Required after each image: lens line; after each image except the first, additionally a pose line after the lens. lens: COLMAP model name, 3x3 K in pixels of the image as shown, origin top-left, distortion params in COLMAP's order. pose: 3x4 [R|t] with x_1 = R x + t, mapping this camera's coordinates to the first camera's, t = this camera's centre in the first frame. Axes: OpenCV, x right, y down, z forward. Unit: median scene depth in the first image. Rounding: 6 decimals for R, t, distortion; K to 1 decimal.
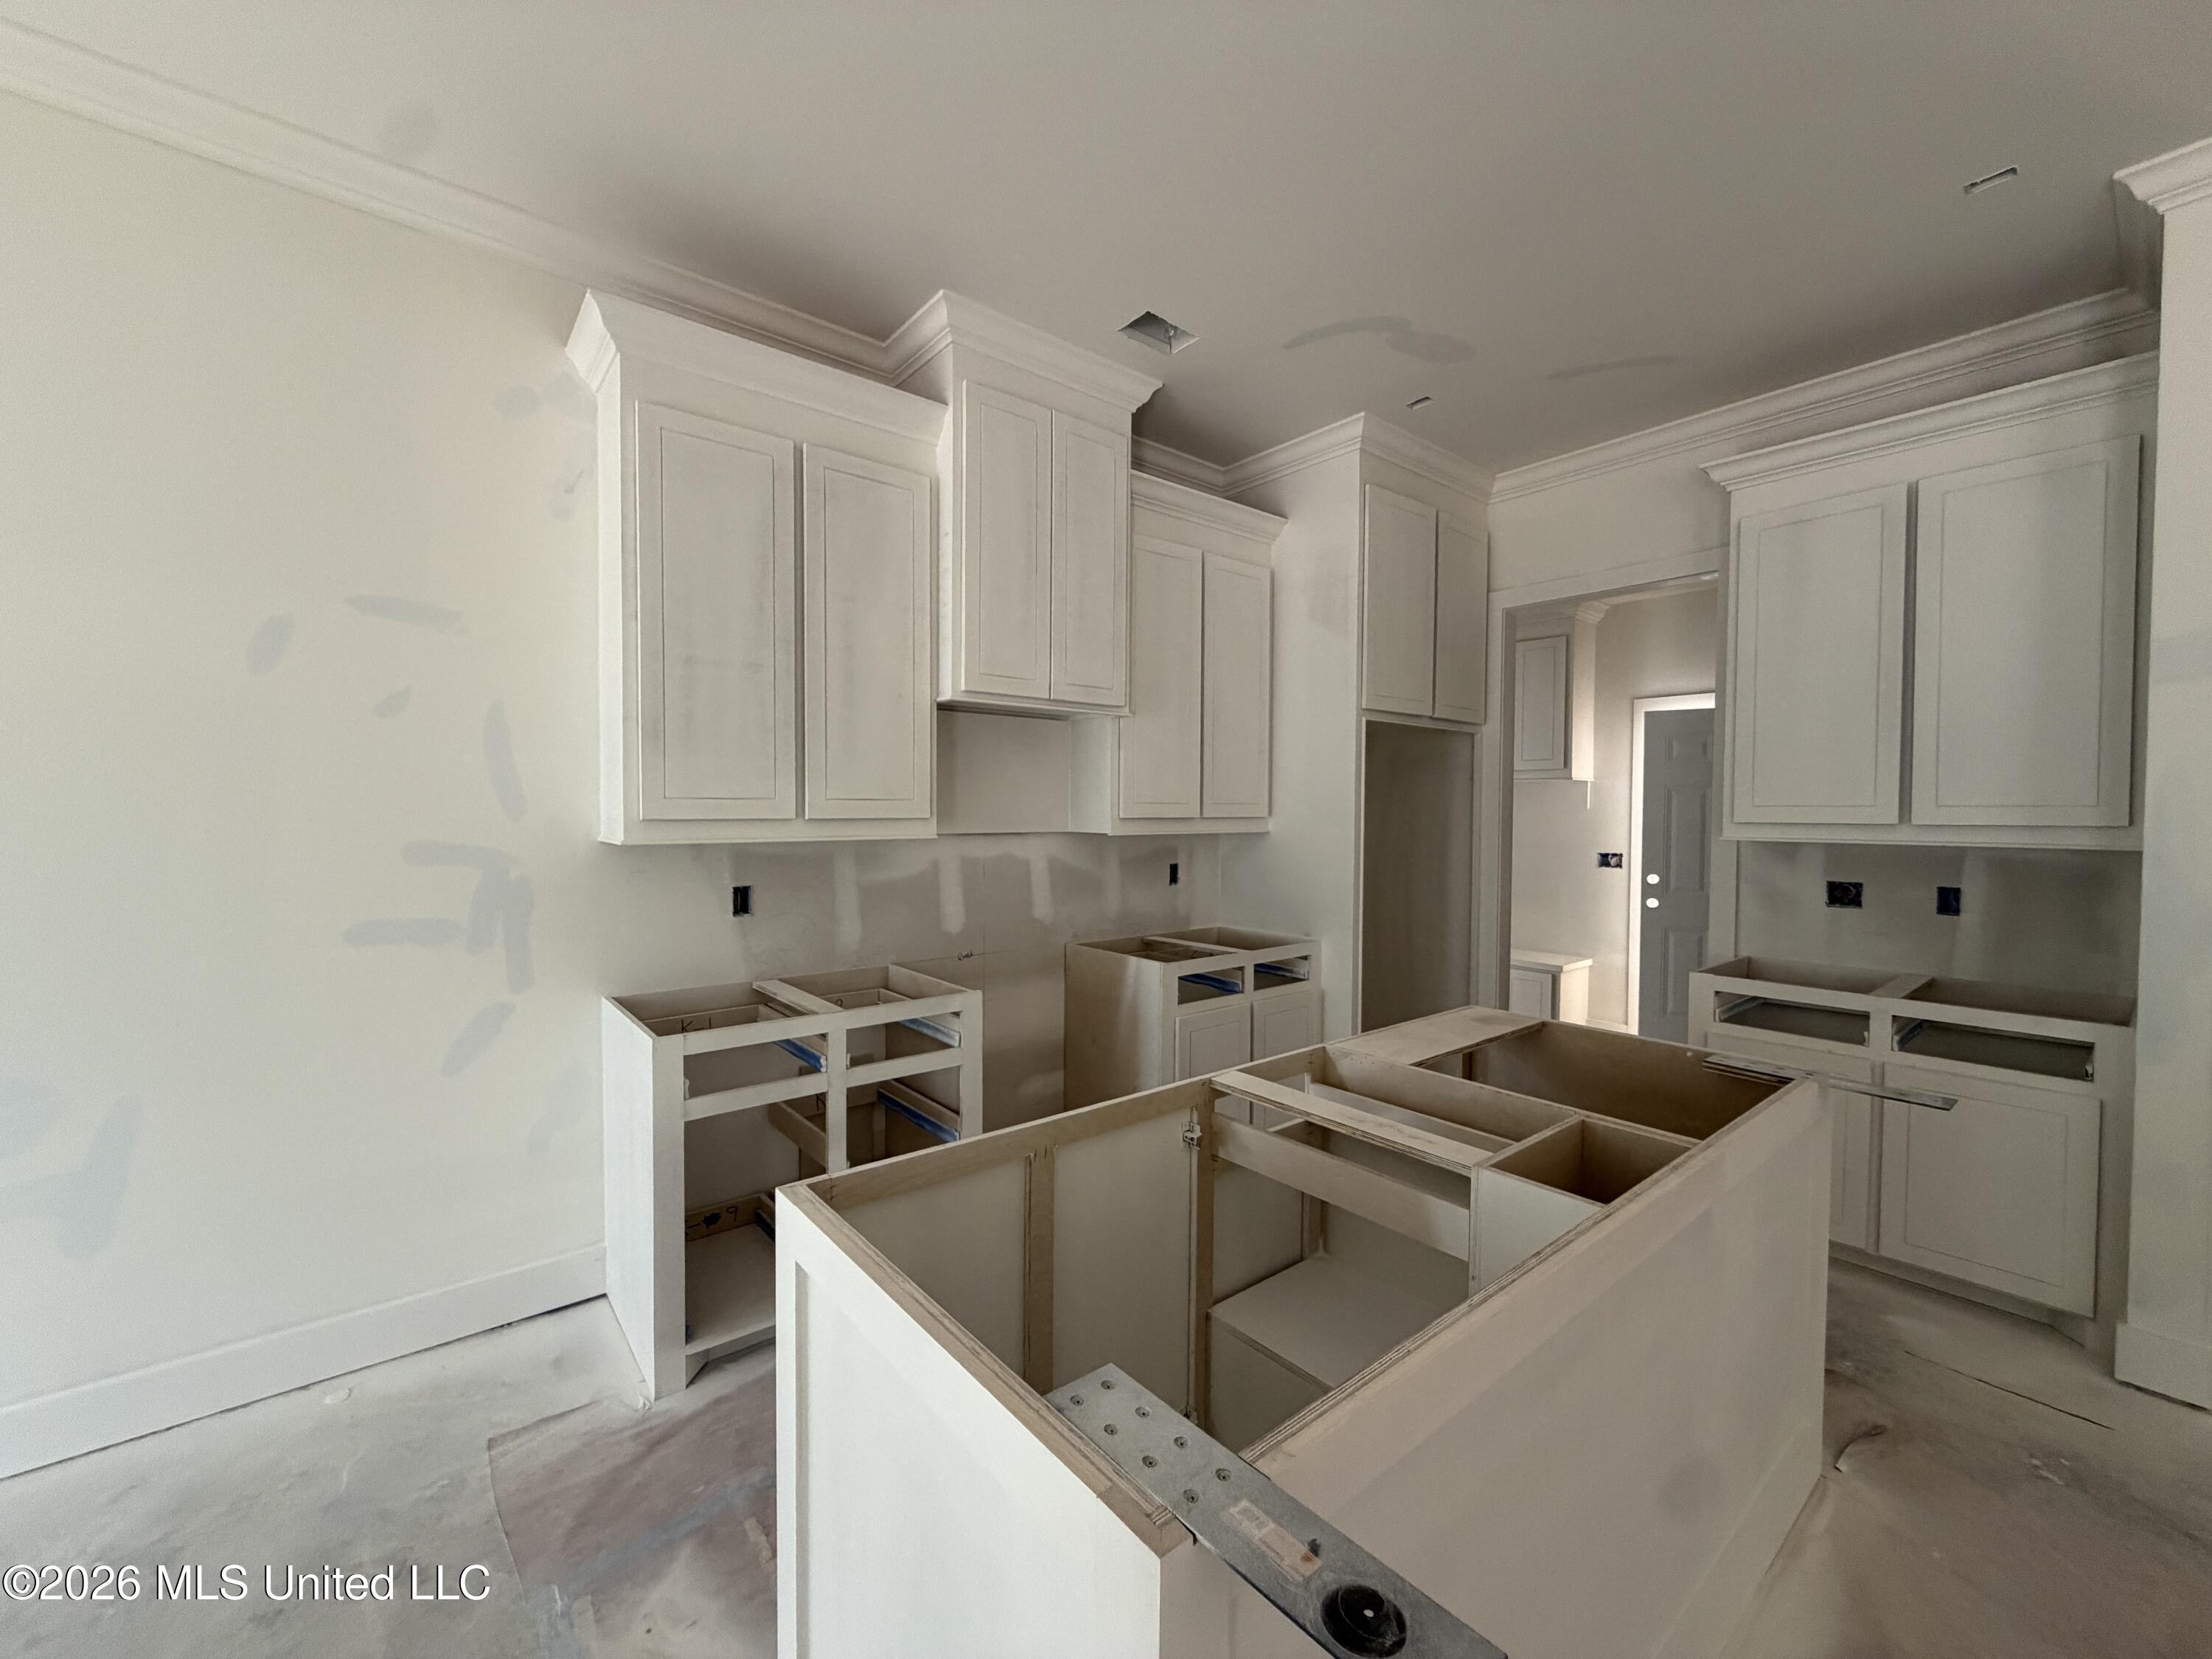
lens RADIAL K [[881.1, 0, 1097.4], [0, 881.1, 830.5], [0, 0, 1]] dist [0.000184, -0.000376]
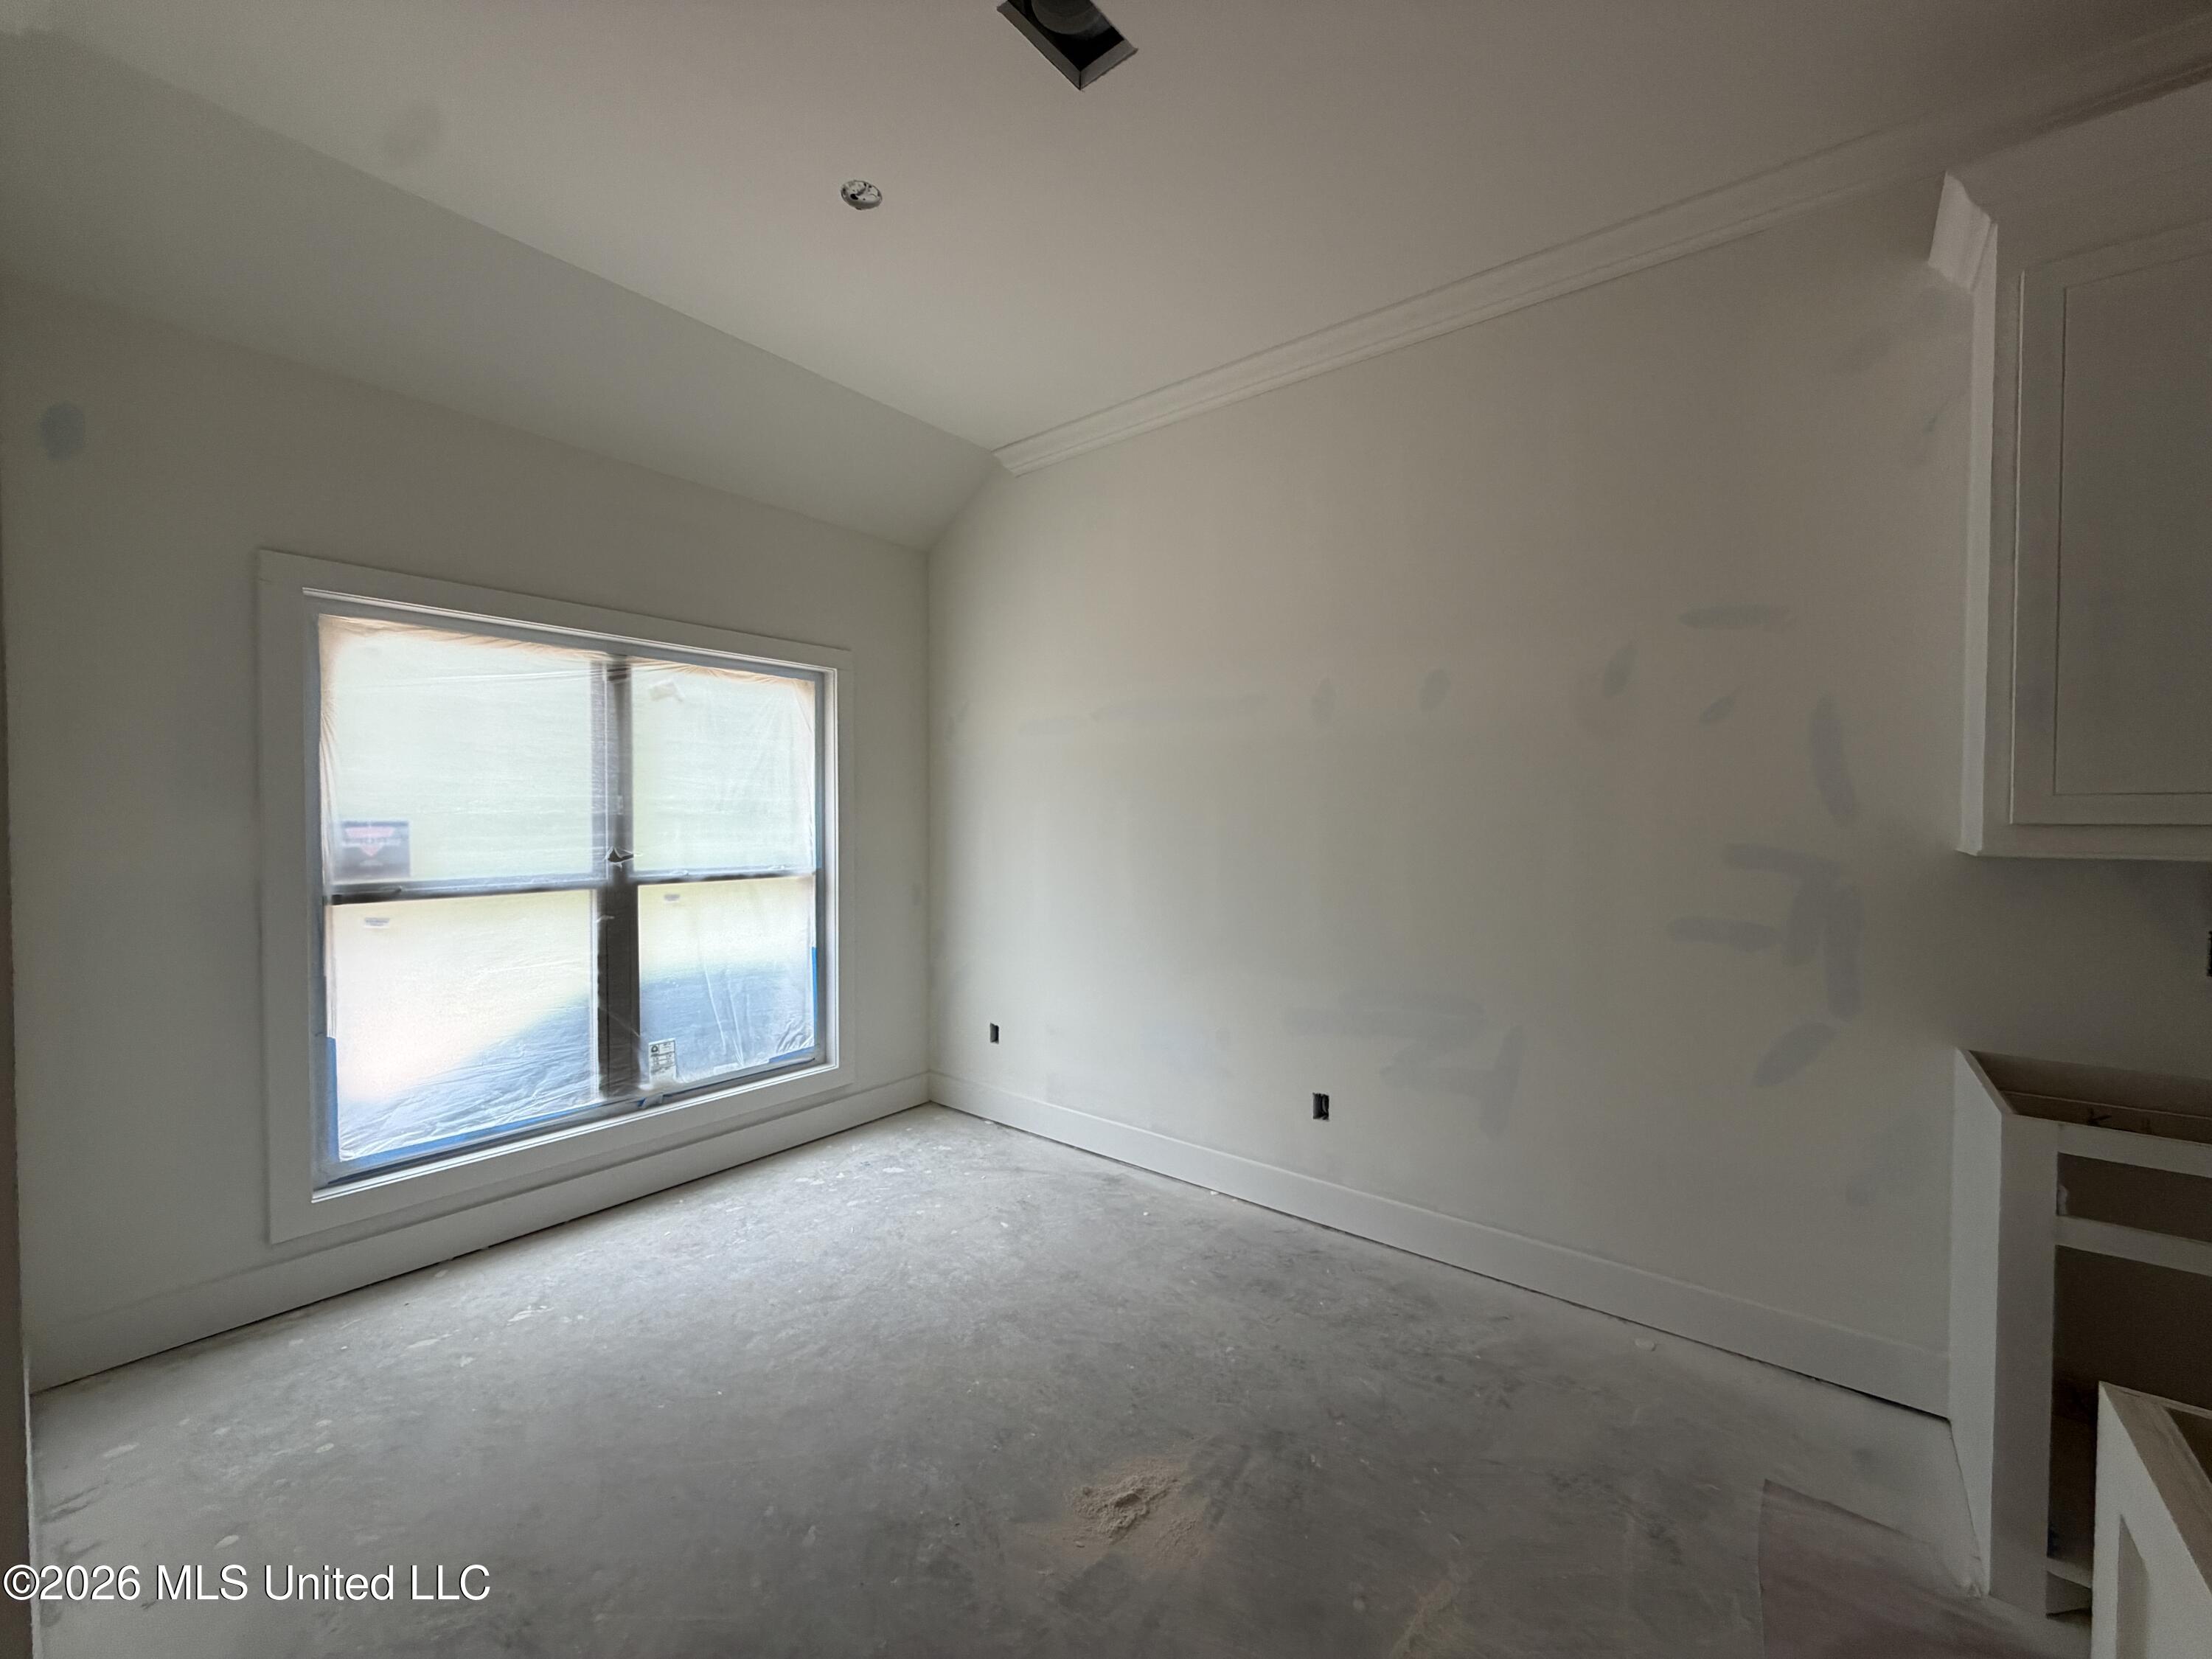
lens RADIAL K [[881.1, 0, 1097.7], [0, 881.1, 831.5], [0, 0, 1]] dist [0.000184, -0.000376]
pose [[0.208651, 0.014254, -0.977886, 0.050648], [-0.026352, 0.999613, 0.008948, 0.006539], [0.977635, 0.023902, 0.208946, 0.063558]]
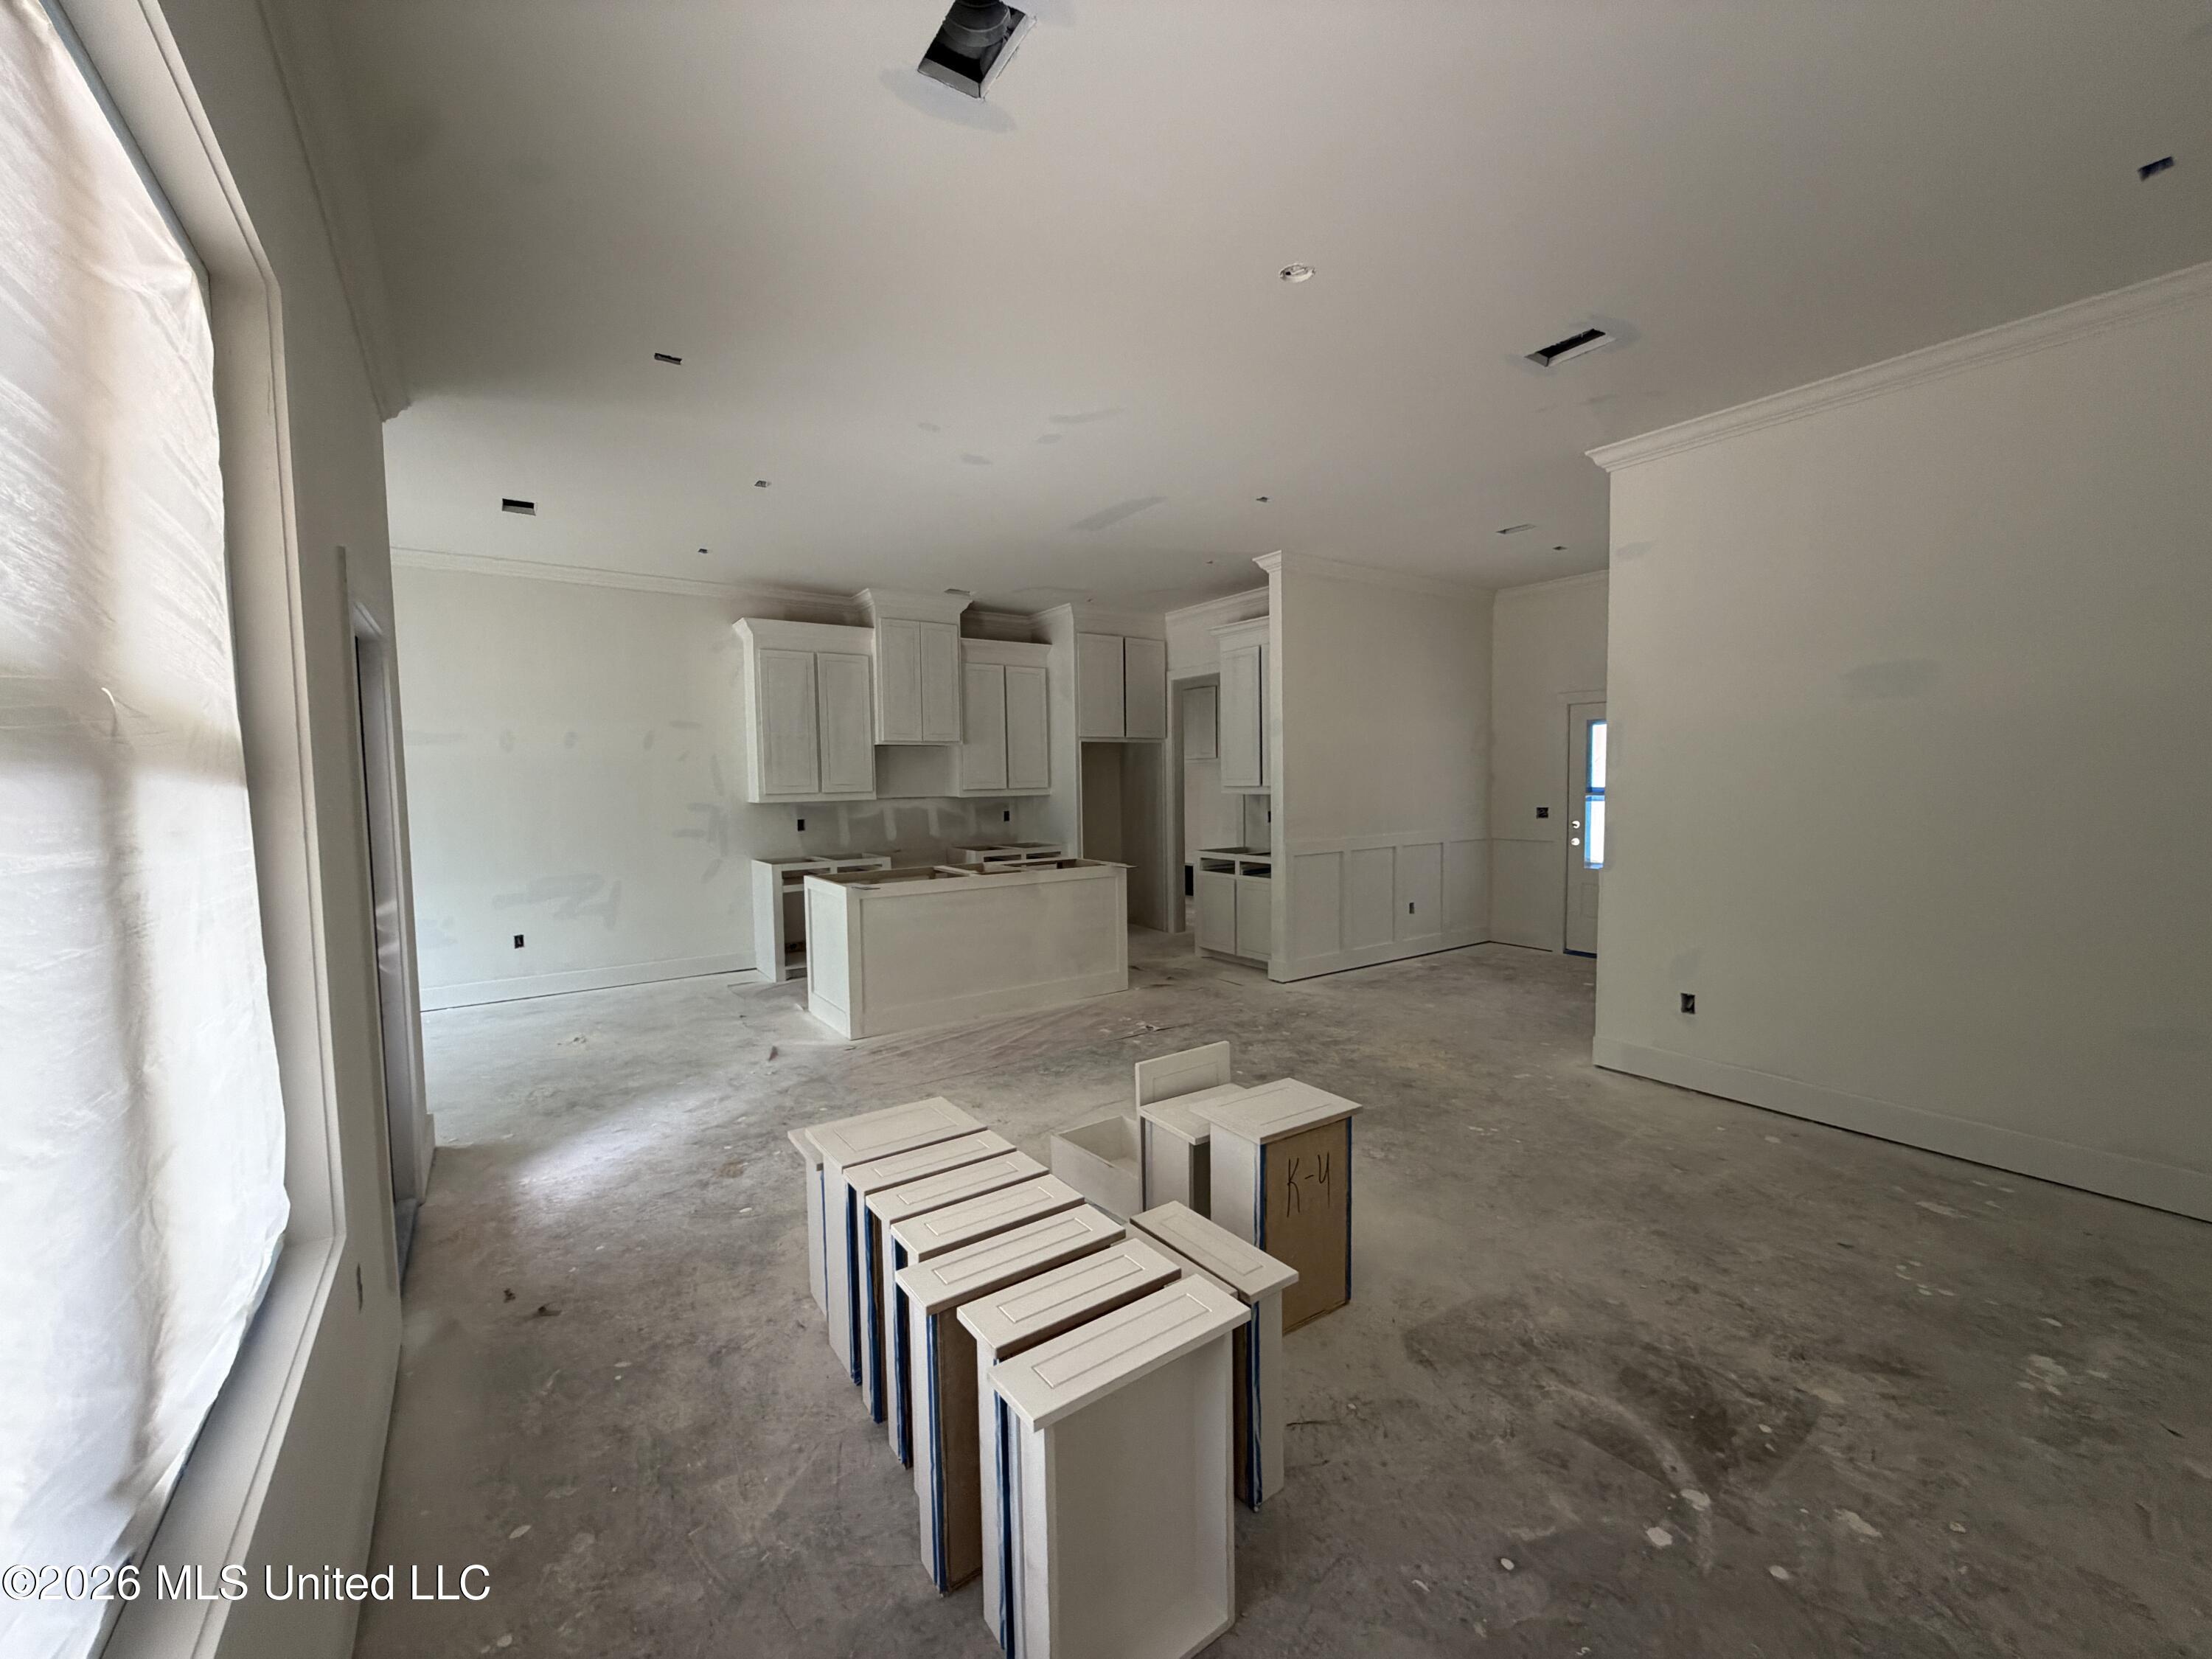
lens RADIAL K [[881.1, 0, 1096.8], [0, 881.1, 830.1], [0, 0, 1]] dist [0.000184, -0.000376]
pose [[0.996511, -0.016427, -0.081832, 0.690101], [0.019175, 0.999274, 0.032908, 0.027124], [0.081232, -0.034363, 0.996103, -1.544075]]
